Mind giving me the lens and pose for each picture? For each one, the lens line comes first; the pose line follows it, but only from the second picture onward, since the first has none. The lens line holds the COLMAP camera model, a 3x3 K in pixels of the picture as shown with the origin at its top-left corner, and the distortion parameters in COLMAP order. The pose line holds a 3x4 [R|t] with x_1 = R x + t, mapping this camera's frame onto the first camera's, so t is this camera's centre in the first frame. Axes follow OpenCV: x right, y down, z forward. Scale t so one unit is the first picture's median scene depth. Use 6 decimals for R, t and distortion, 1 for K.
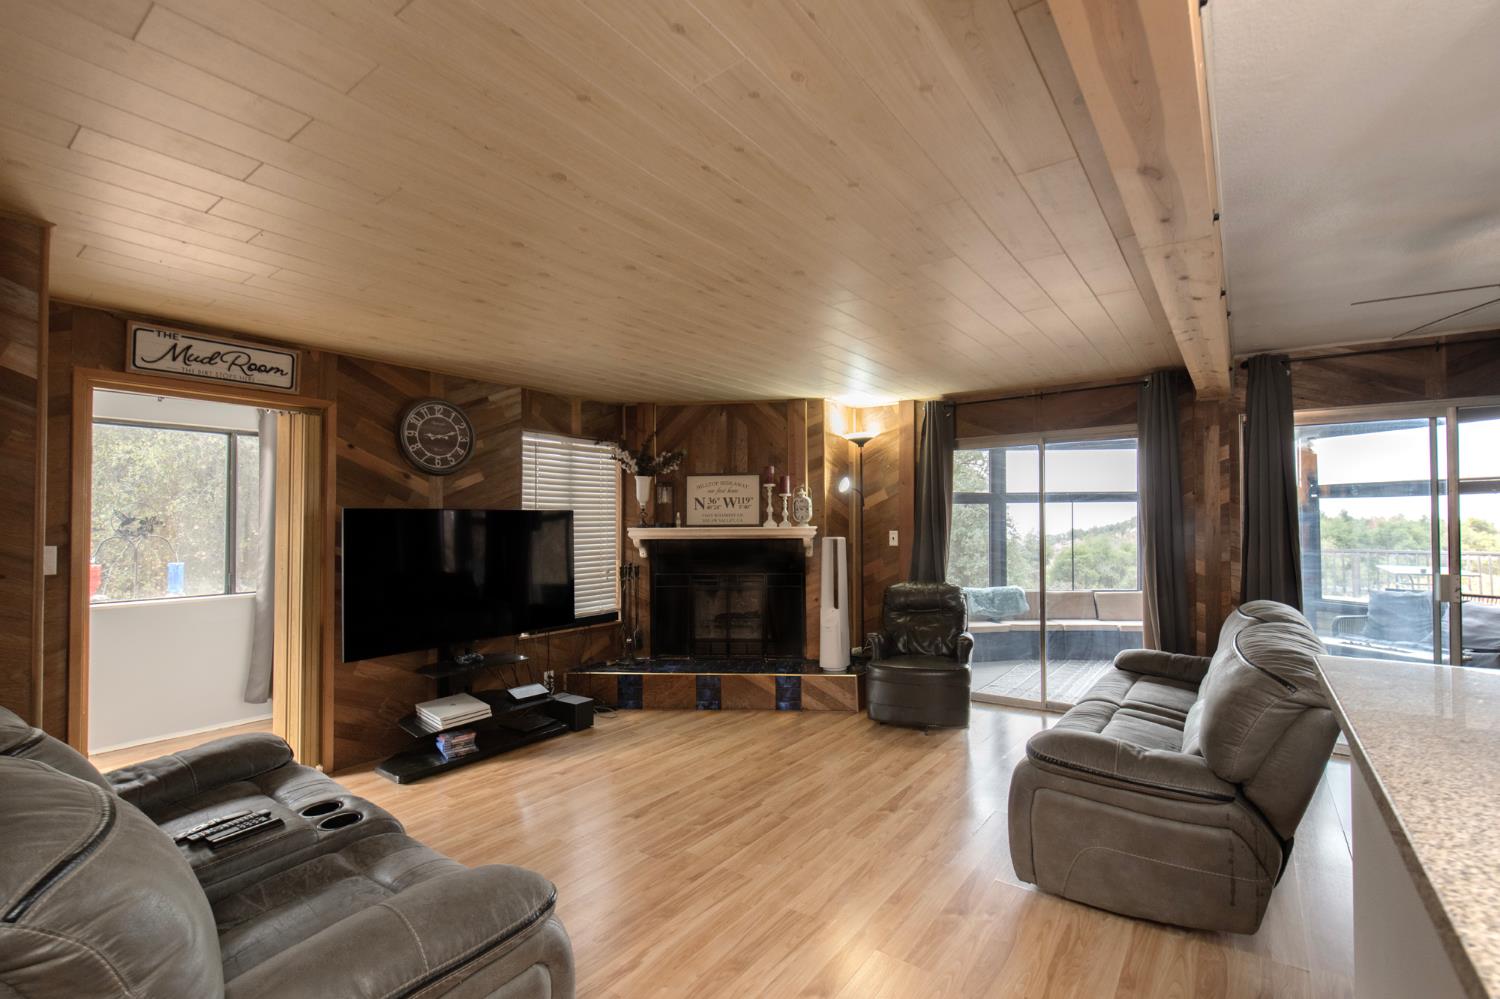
lens RADIAL K [[636.4, 0, 778.8], [0, 636.4, 520.9], [0, 0, 1]] dist [0.007974, -0.000398]
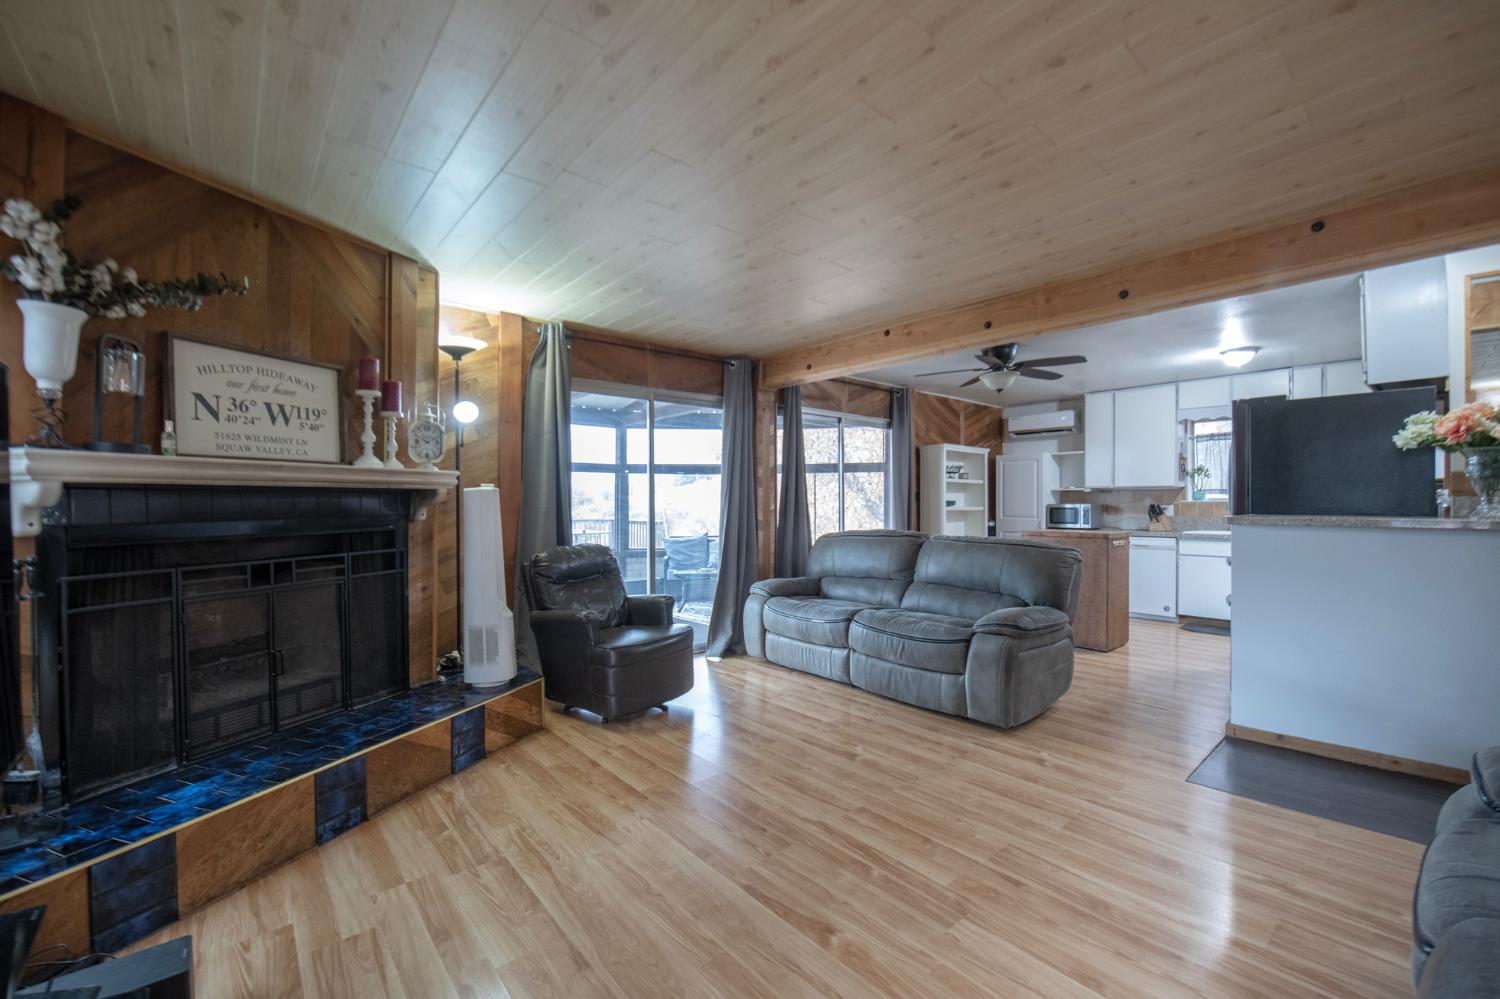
lens RADIAL K [[636.4, 0, 749.9], [0, 636.4, 502.3], [0, 0, 1]] dist [0.007974, -0.000398]
pose [[0.244014, 0.002485, 0.969769, -0.480818], [-0.003492, 0.999992, -0.001684, 0.039794], [-0.969766, -0.002976, 0.244020, 0.544064]]
